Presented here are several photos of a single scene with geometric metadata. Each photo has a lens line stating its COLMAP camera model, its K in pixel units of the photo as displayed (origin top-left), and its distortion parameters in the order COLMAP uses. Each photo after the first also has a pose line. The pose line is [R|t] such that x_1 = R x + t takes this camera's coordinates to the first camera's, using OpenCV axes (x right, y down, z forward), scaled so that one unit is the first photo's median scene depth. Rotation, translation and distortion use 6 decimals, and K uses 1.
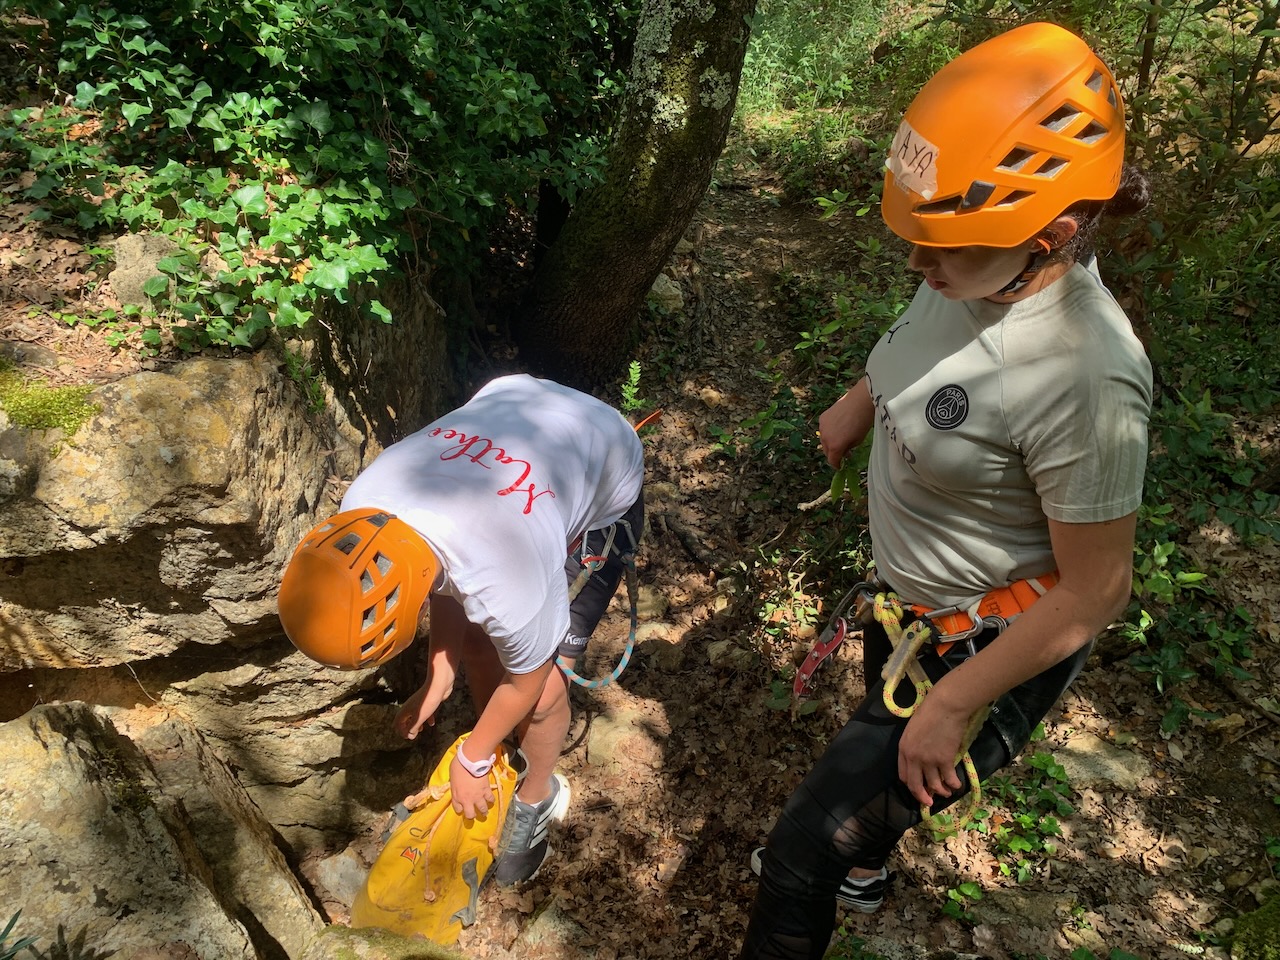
lens RADIAL K [[960.3, 0, 639.5], [0, 960.3, 480.3], [0, 0, 1]] dist [0.034410, -0.029733]
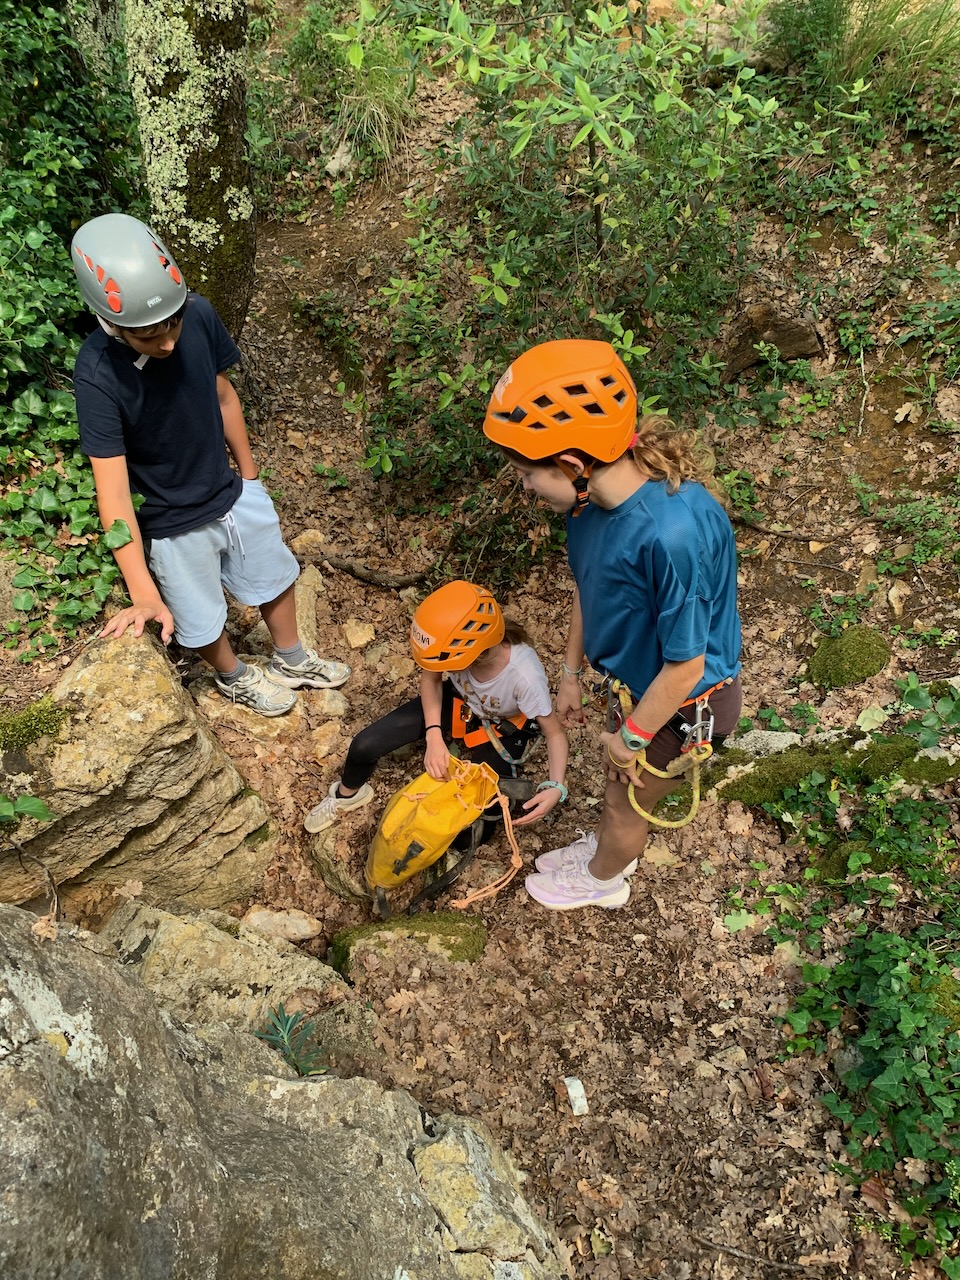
lens RADIAL K [[960.3, 0, 480.1], [0, 960.3, 639.3], [0, 0, 1]] dist [0.034410, -0.029733]
pose [[0.857992, -0.434339, 0.274225, -0.217028], [0.356015, 0.887667, 0.292062, -0.188901], [-0.370274, -0.152959, 0.916243, -0.220969]]
